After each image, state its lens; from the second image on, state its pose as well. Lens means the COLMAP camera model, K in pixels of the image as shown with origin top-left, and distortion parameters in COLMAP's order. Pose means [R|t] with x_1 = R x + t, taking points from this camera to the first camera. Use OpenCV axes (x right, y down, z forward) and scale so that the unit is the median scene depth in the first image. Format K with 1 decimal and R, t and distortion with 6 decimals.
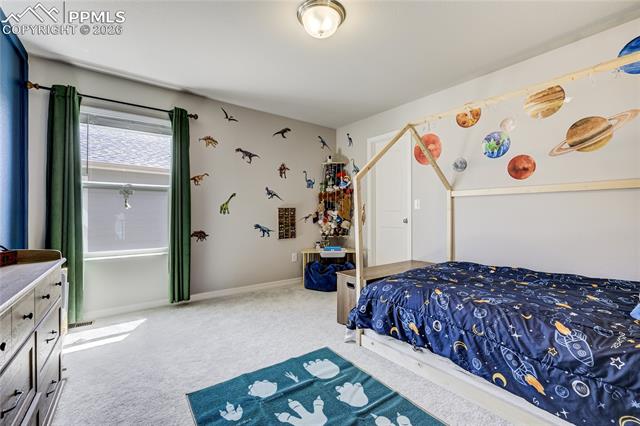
lens RADIAL K [[273.4, 0, 320.0], [0, 273.4, 213.0], [0, 0, 1]] dist [-0.002025, 0.000218]
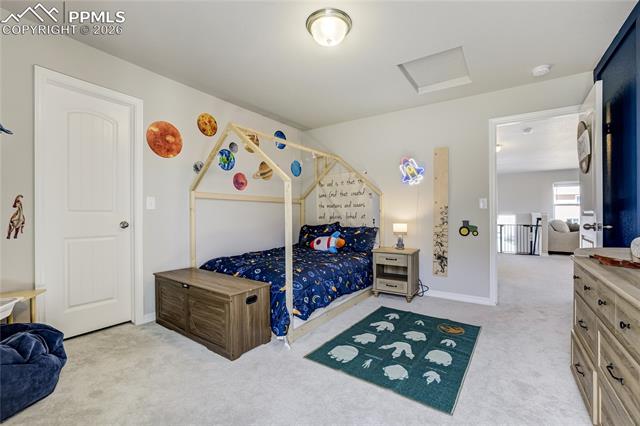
lens RADIAL K [[273.4, 0, 320.0], [0, 273.4, 213.0], [0, 0, 1]] dist [-0.002025, 0.000218]
pose [[-0.306908, -0.007599, 0.951709, -0.805323], [-0.009748, 0.999941, 0.004840, -0.015658], [-0.951689, -0.007791, -0.306964, 1.119810]]
